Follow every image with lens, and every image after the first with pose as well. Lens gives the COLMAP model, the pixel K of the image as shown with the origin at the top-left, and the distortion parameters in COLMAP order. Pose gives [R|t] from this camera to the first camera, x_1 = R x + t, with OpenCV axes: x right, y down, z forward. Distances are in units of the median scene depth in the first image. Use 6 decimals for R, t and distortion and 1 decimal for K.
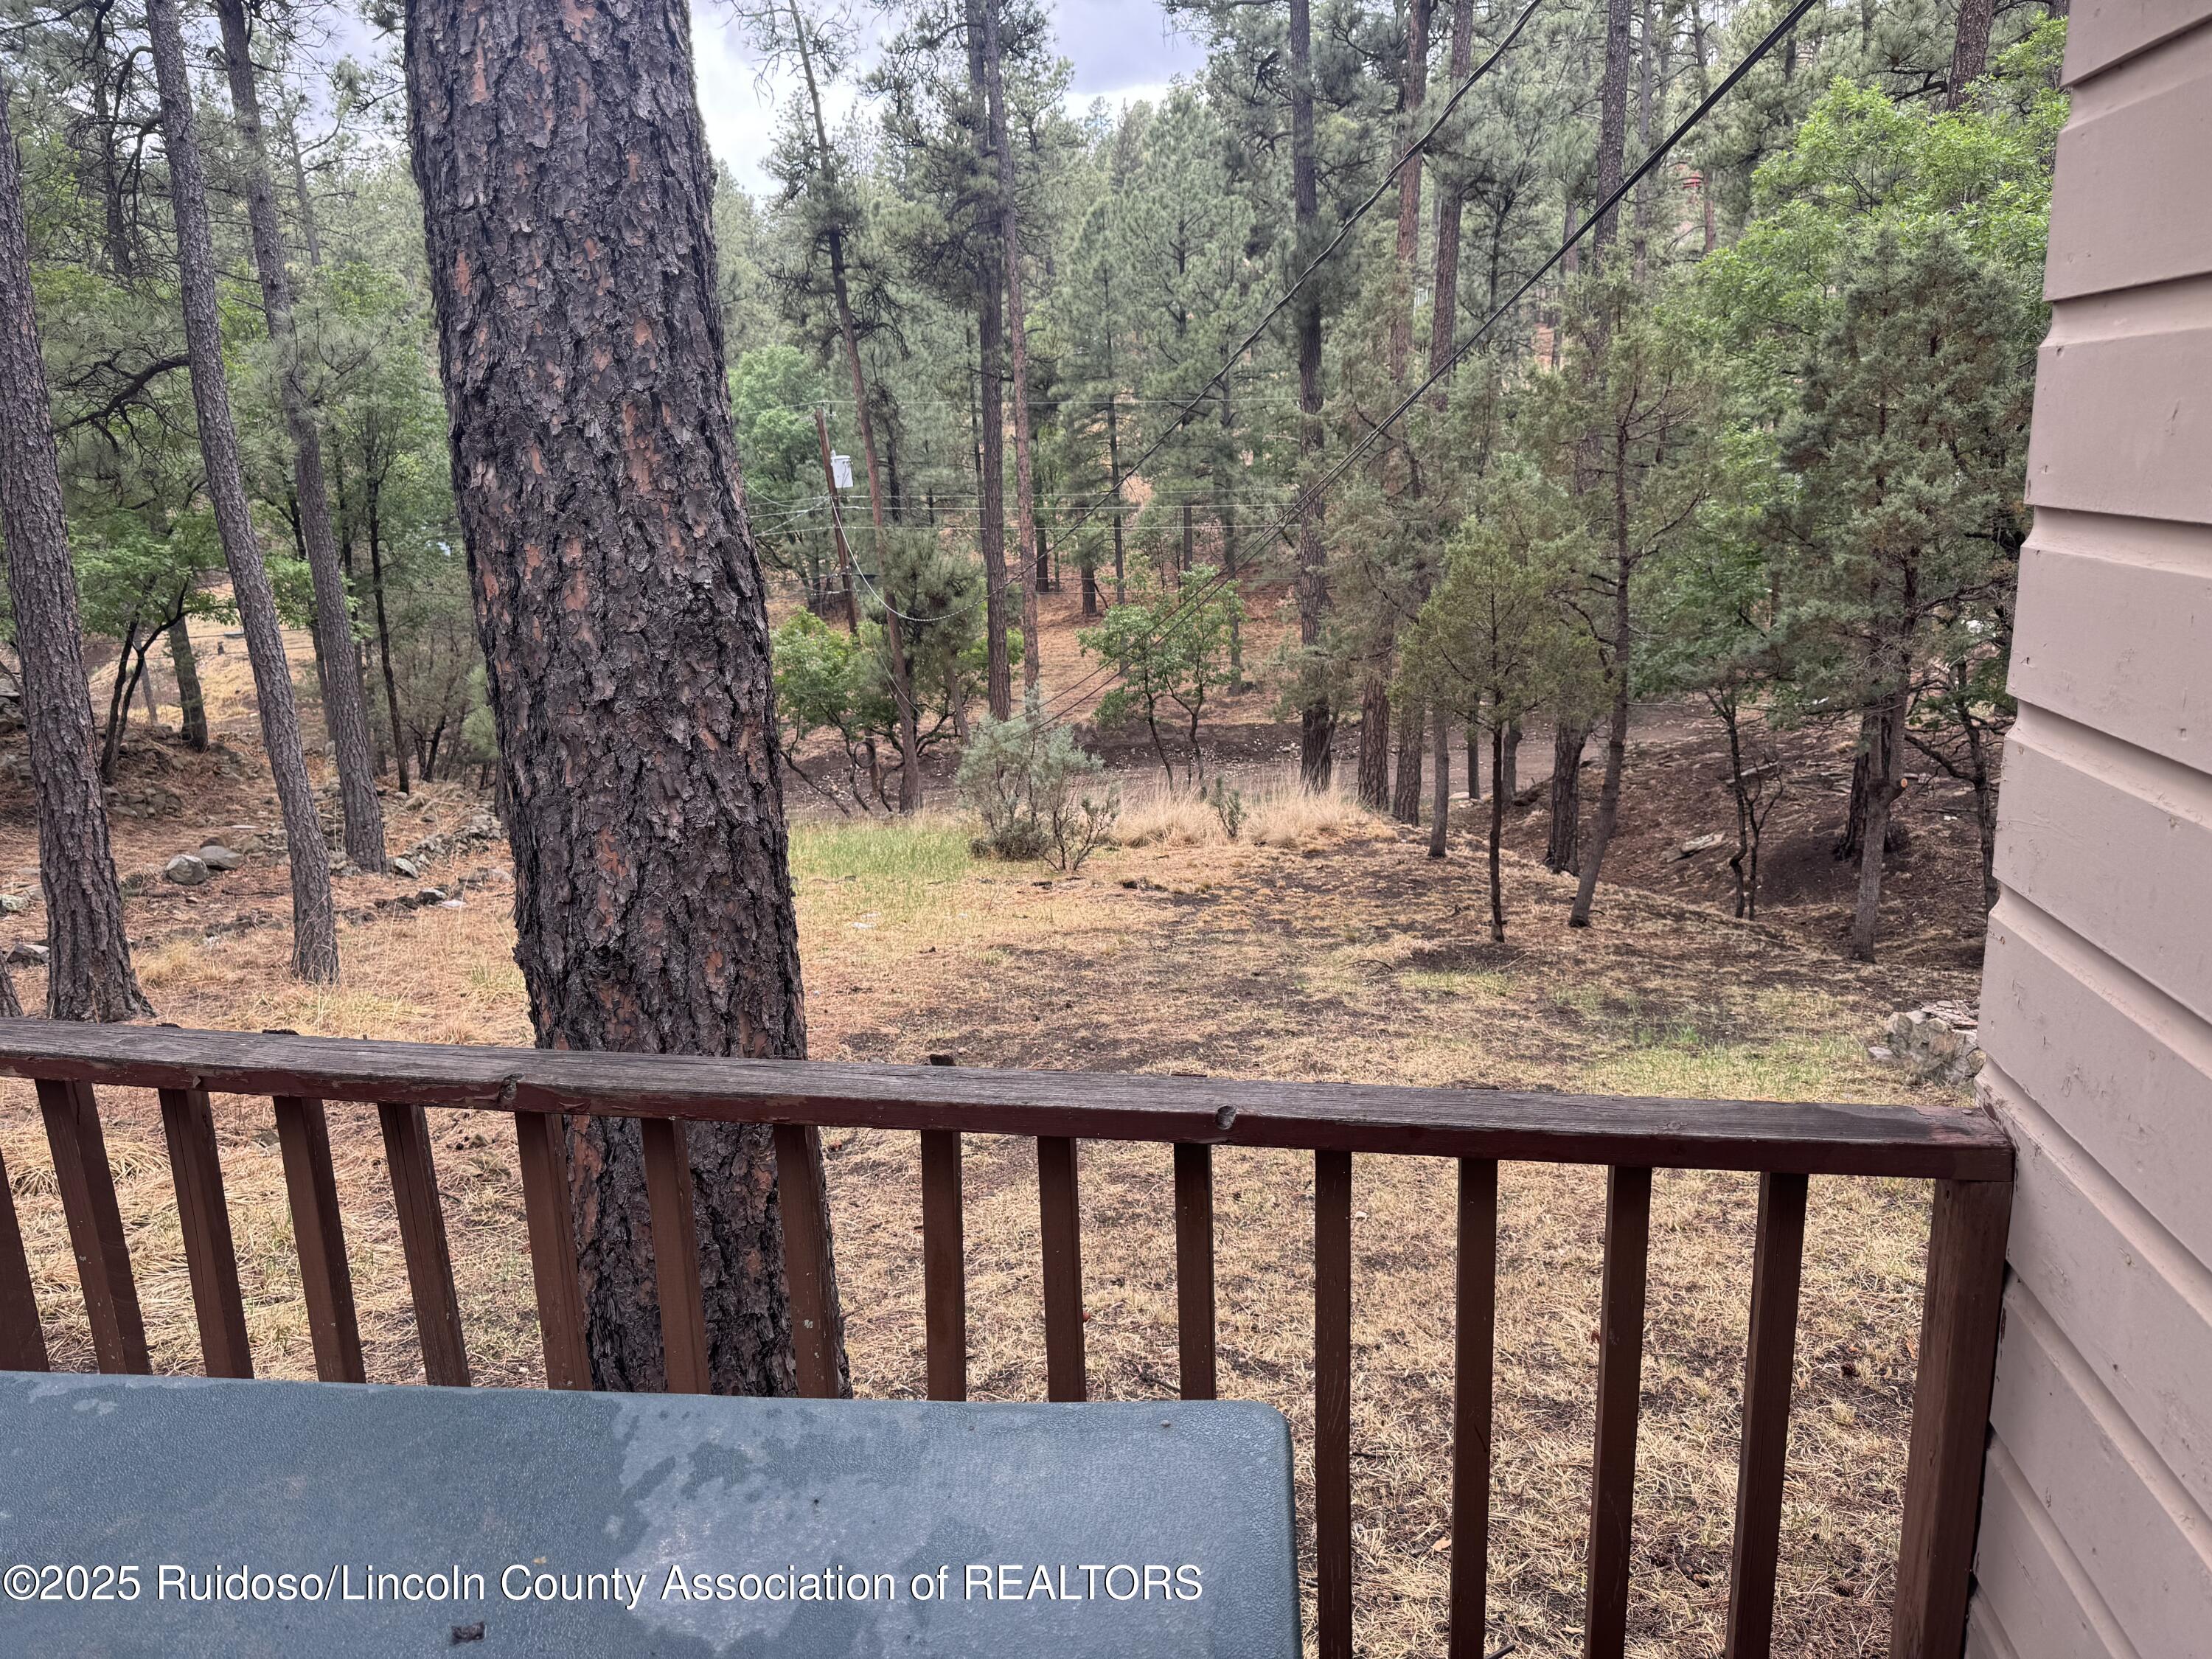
lens RADIAL K [[1592.7, 0, 1114.3], [0, 1592.7, 846.9], [0, 0, 1]] dist [0.043042, -0.019885]
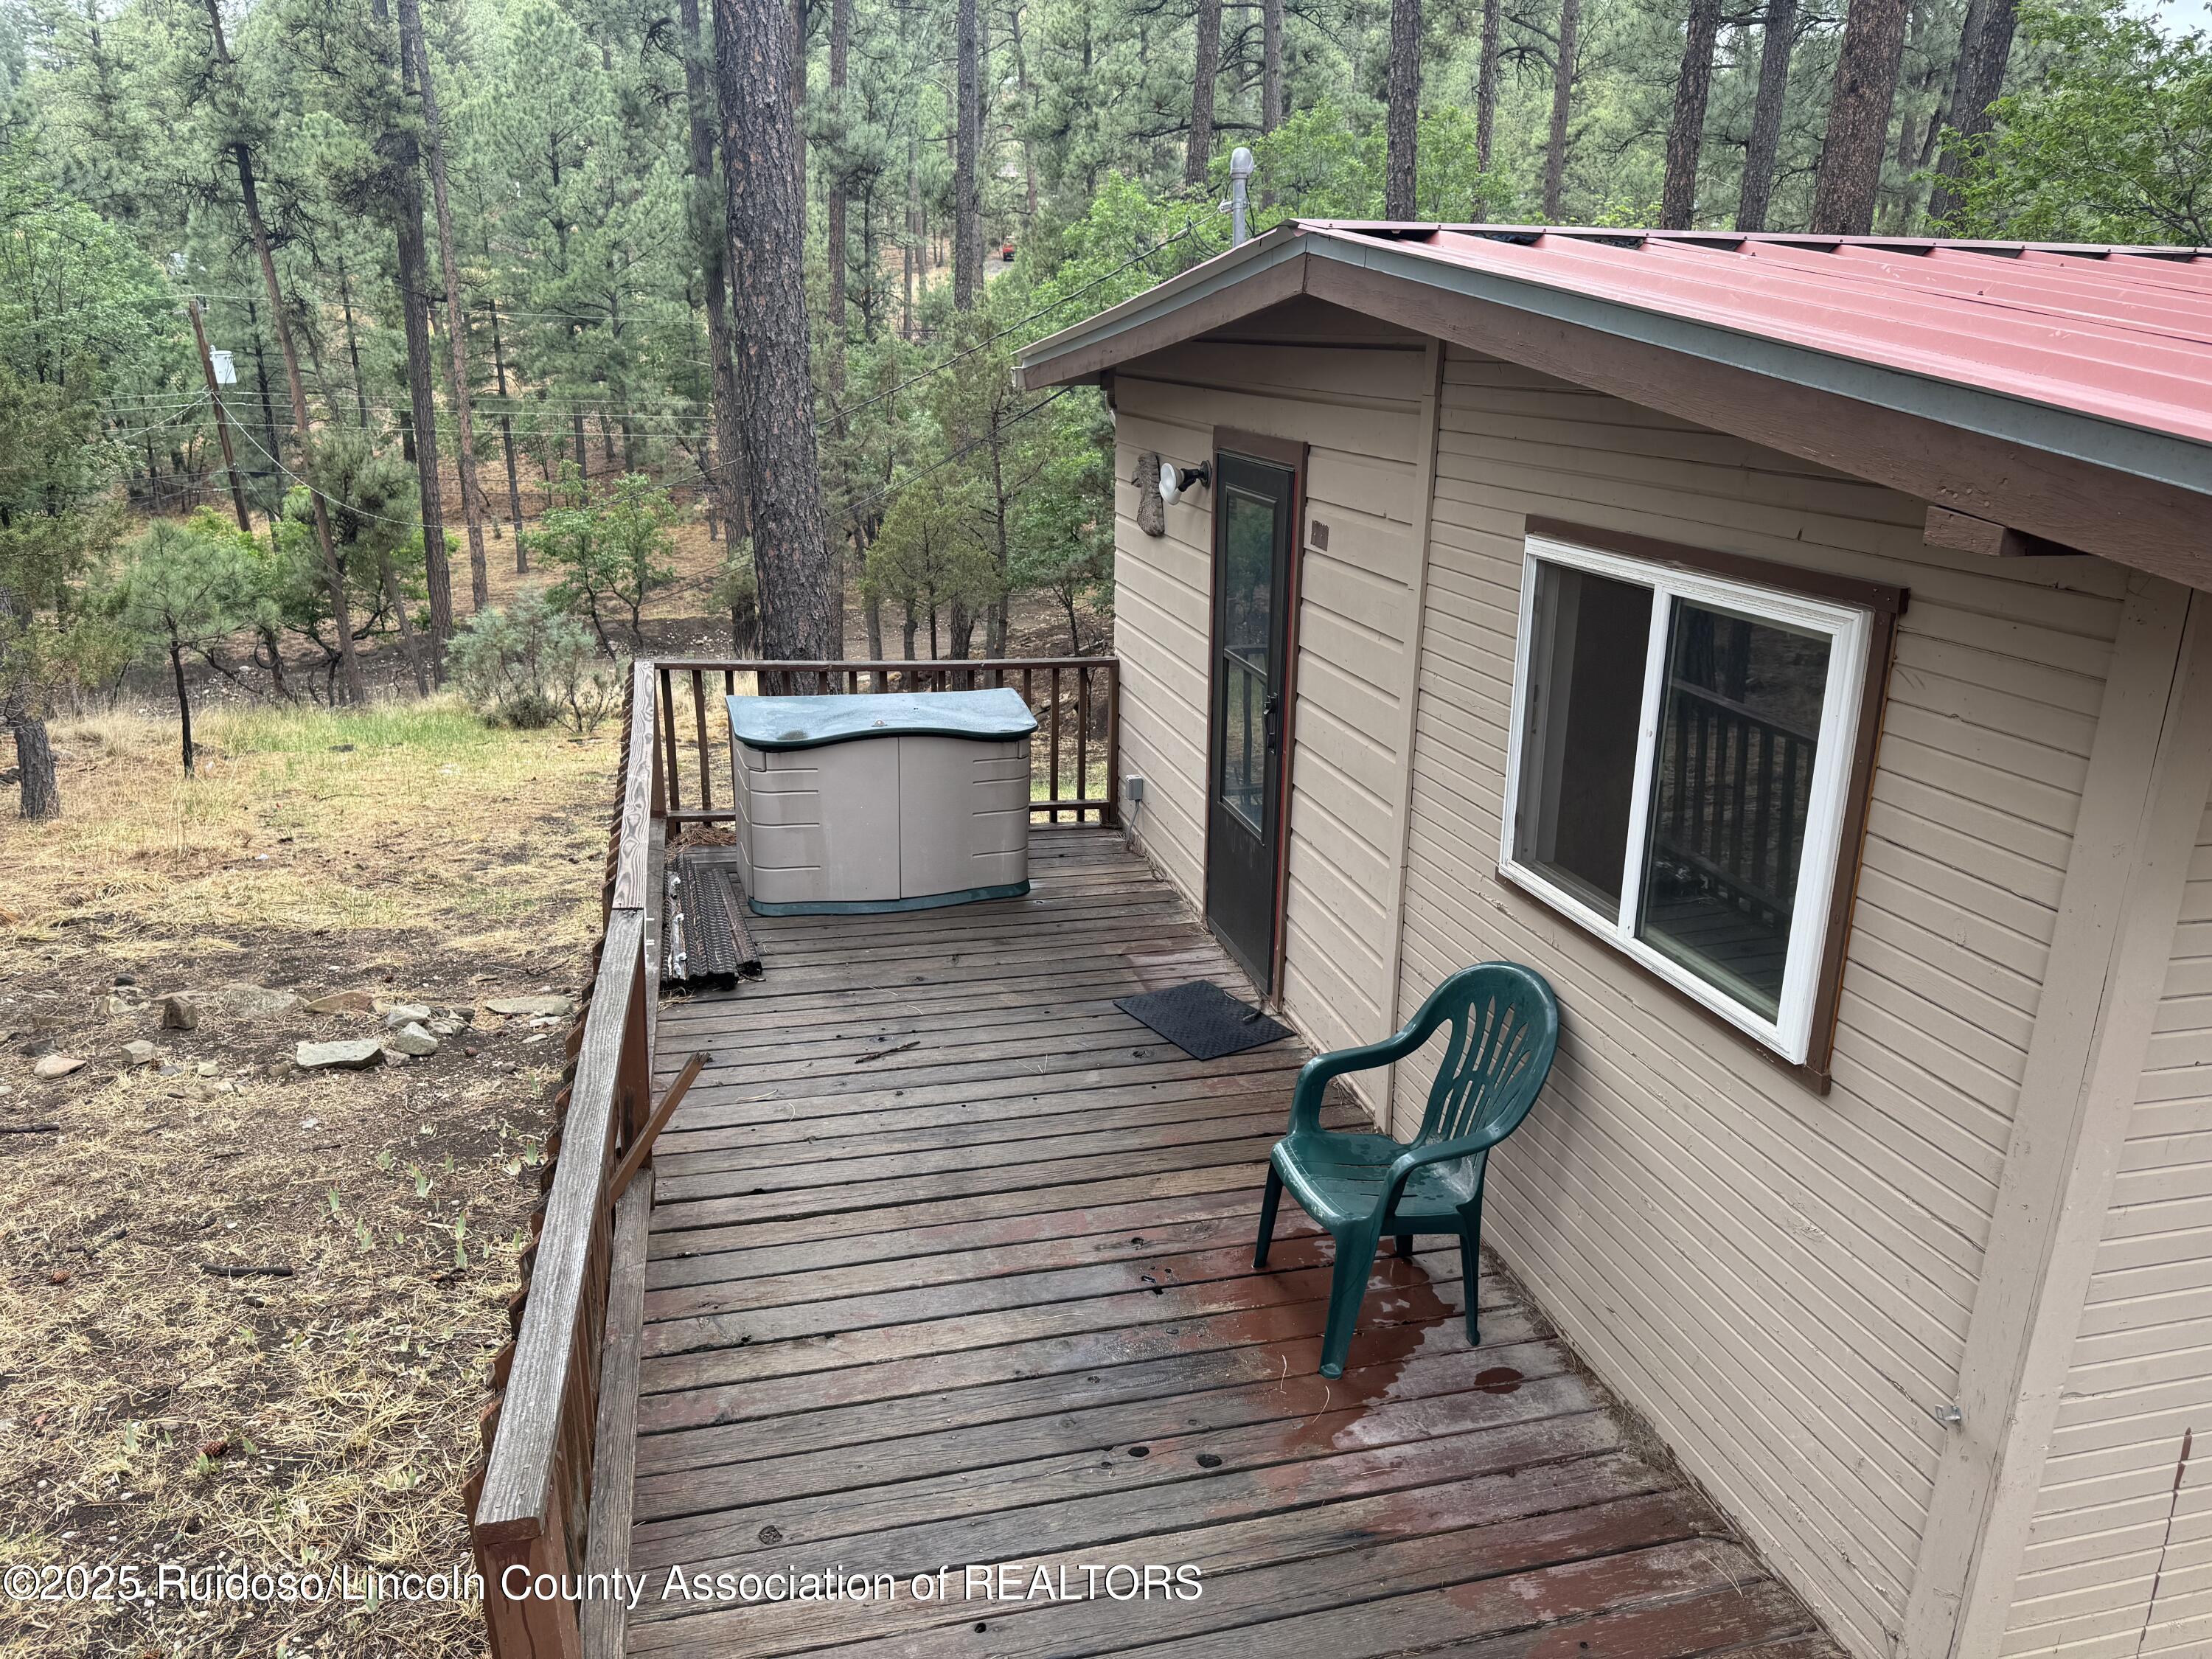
lens RADIAL K [[1592.7, 0, 1109.6], [0, 1592.7, 835.2], [0, 0, 1]] dist [0.043042, -0.019885]
pose [[0.924638, -0.065155, 0.375232, -0.072335], [0.044327, 0.996972, 0.063884, 0.019853], [-0.378259, -0.042437, 0.924727, -0.188116]]
